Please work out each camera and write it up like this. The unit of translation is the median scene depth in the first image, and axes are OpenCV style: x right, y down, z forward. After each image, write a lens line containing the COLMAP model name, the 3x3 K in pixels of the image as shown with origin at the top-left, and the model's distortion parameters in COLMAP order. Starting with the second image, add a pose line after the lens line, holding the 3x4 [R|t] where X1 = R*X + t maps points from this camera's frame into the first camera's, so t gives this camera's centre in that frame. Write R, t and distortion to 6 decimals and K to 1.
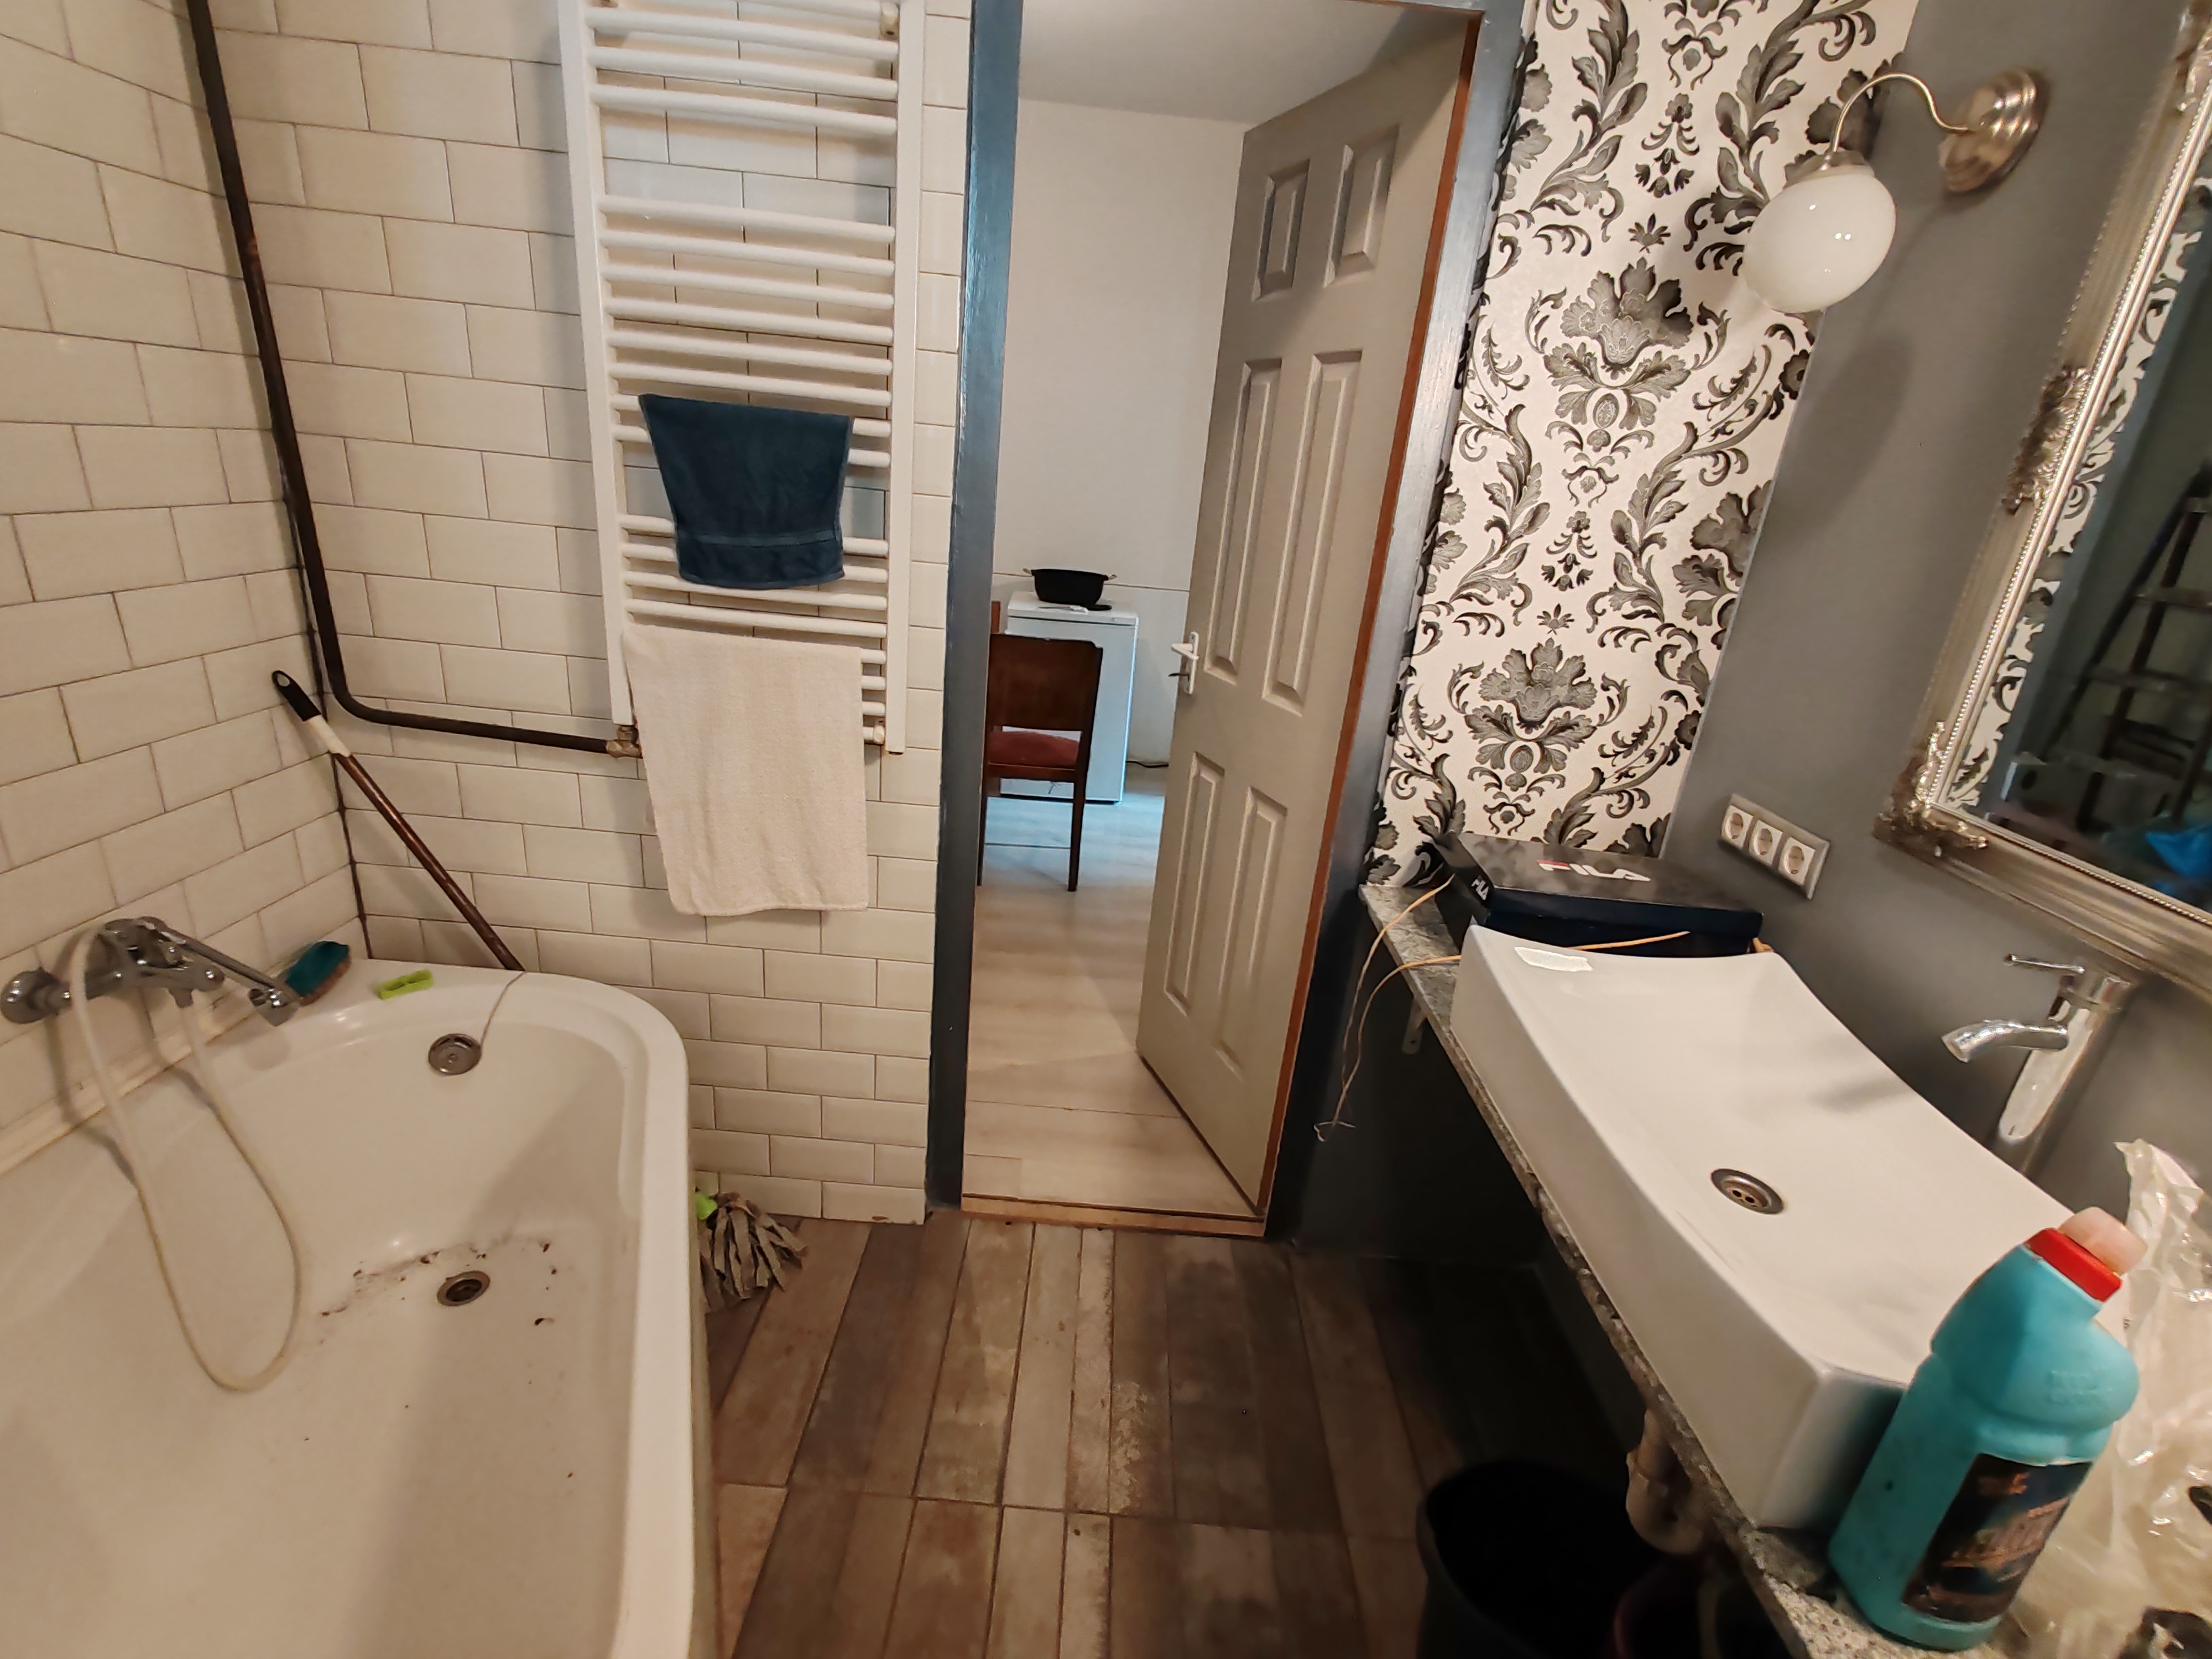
lens RADIAL K [[1005.0, 0, 1119.9], [0, 1005.0, 826.2], [0, 0, 1]] dist [0.000395, 0.004282]
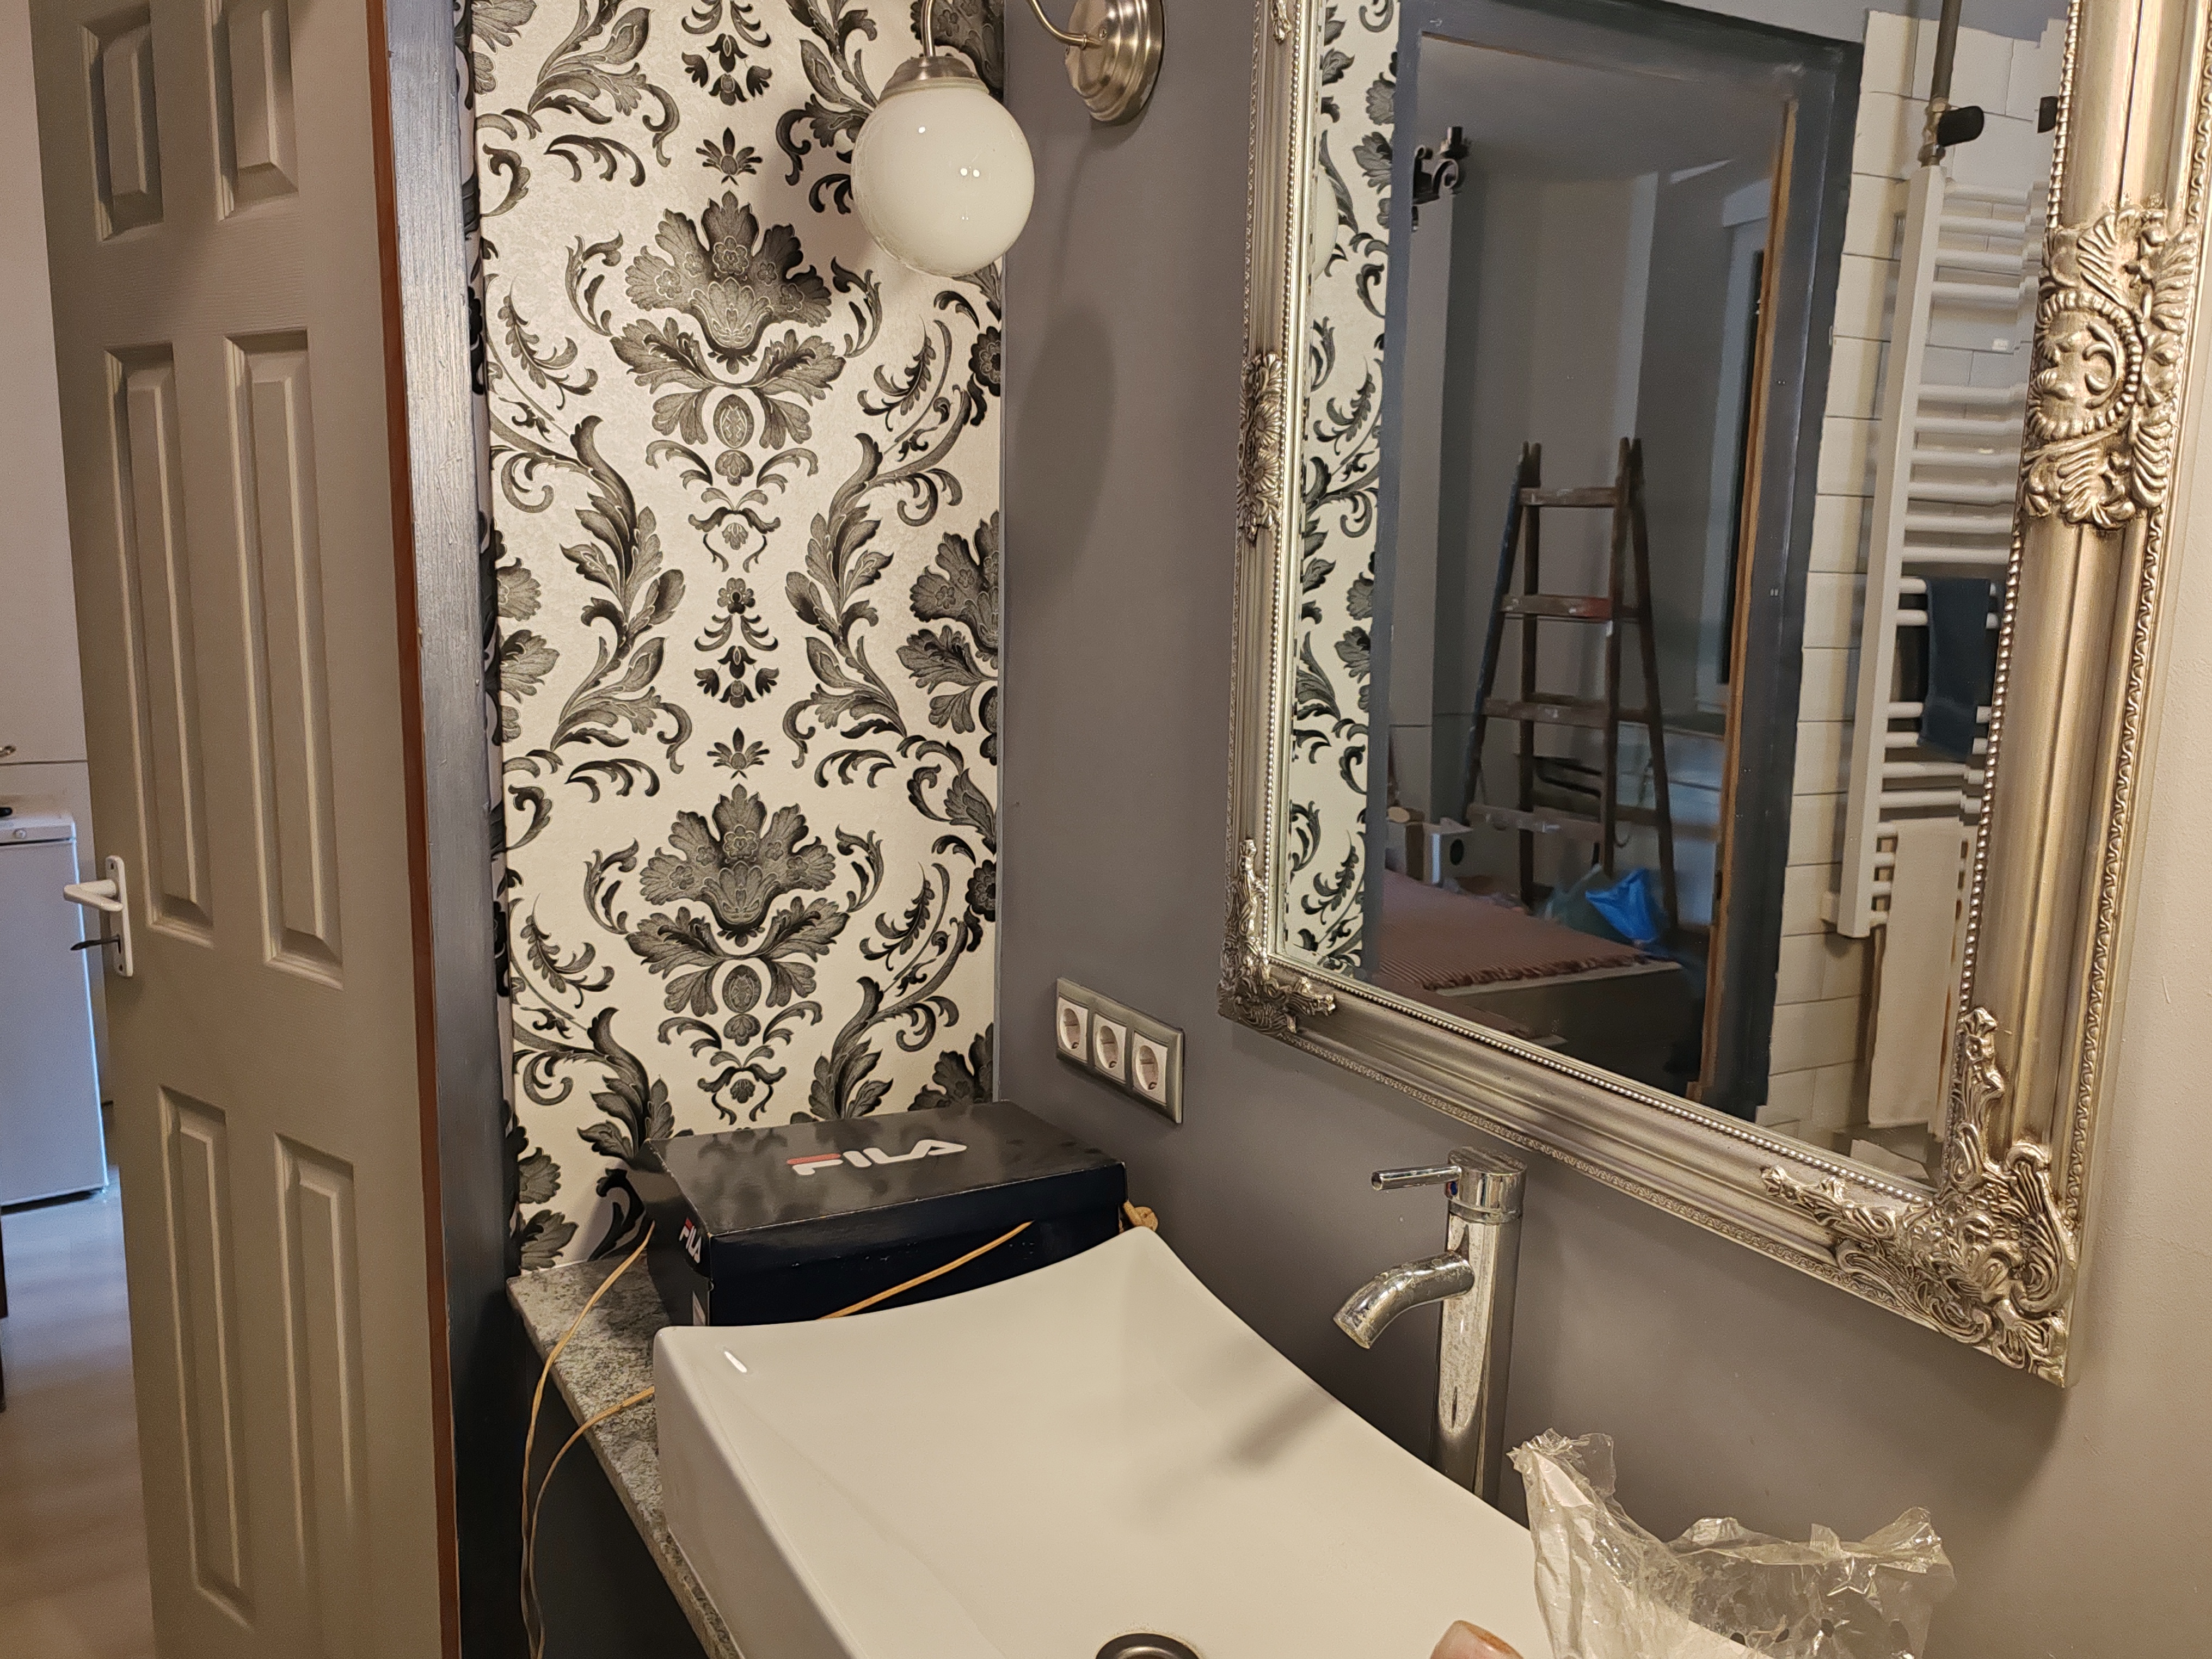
lens RADIAL K [[1689.6, 0, 1117.7], [0, 1689.6, 833.0], [0, 0, 1]] dist [0.036926, -0.032234]
pose [[0.854531, -0.158375, 0.494666, 0.124546], [0.229999, 0.969295, -0.086987, -0.020914], [-0.465701, 0.188106, 0.864719, 0.031744]]
